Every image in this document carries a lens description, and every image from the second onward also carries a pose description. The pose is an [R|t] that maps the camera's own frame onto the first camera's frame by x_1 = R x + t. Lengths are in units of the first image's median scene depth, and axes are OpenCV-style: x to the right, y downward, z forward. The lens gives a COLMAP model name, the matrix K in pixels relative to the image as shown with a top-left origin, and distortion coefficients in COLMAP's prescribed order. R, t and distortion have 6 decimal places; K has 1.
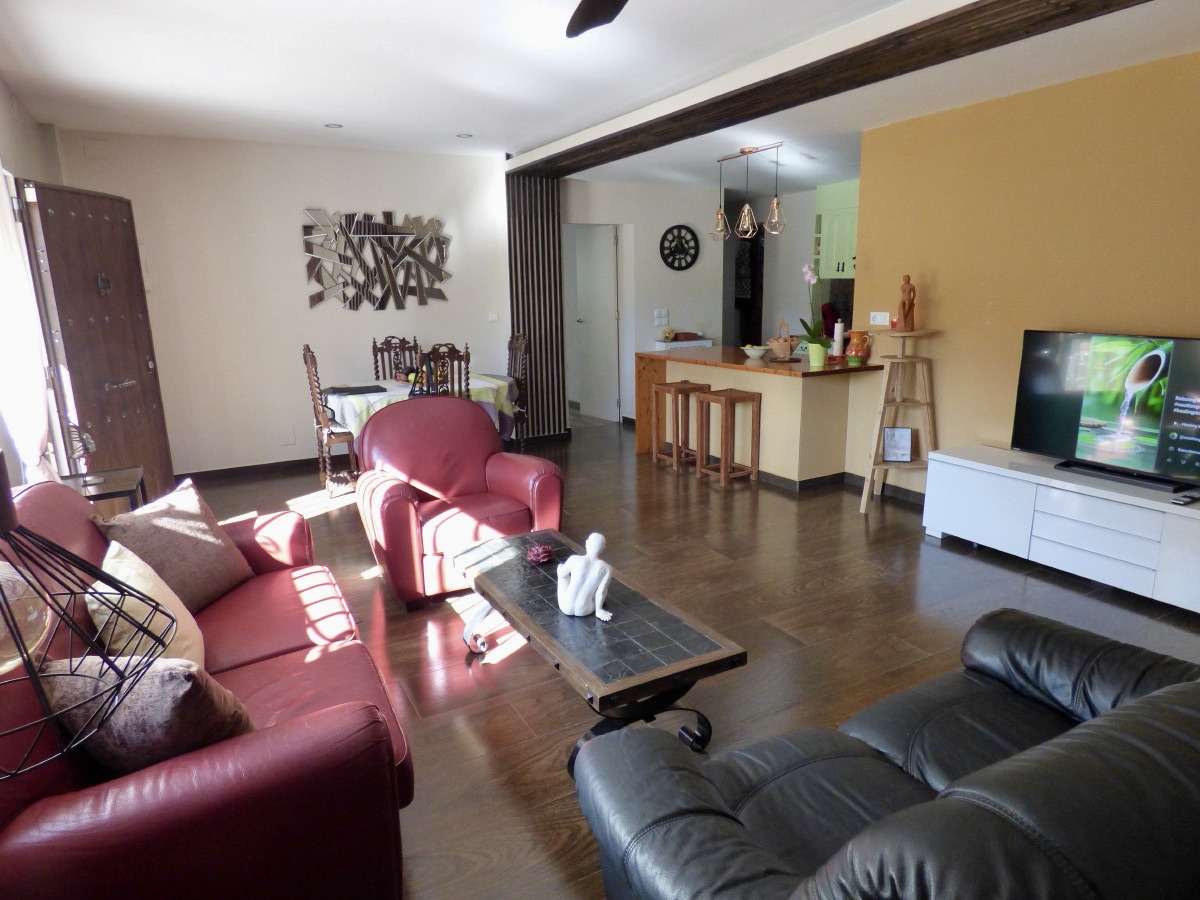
lens RADIAL K [[735.3, 0, 599.2], [0, 735.3, 448.6], [0, 0, 1]] dist [-0.015157, -0.001082]
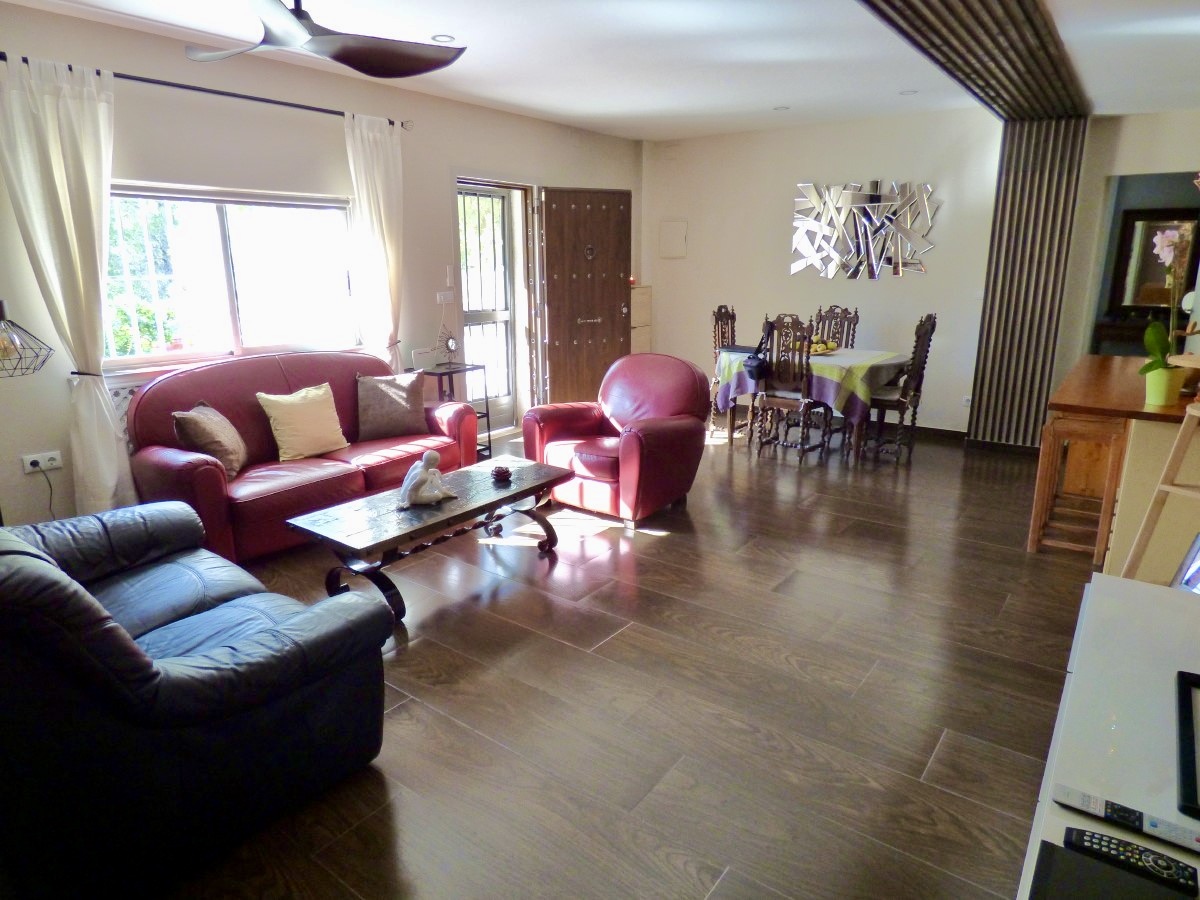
lens RADIAL K [[735.3, 0, 599.7], [0, 735.3, 446.2], [0, 0, 1]] dist [-0.015157, -0.001082]
pose [[0.419506, 0.241752, -0.874969, 0.610501], [-0.201035, 0.964693, 0.170155, -0.084735], [0.885211, 0.104518, 0.453295, 0.313568]]
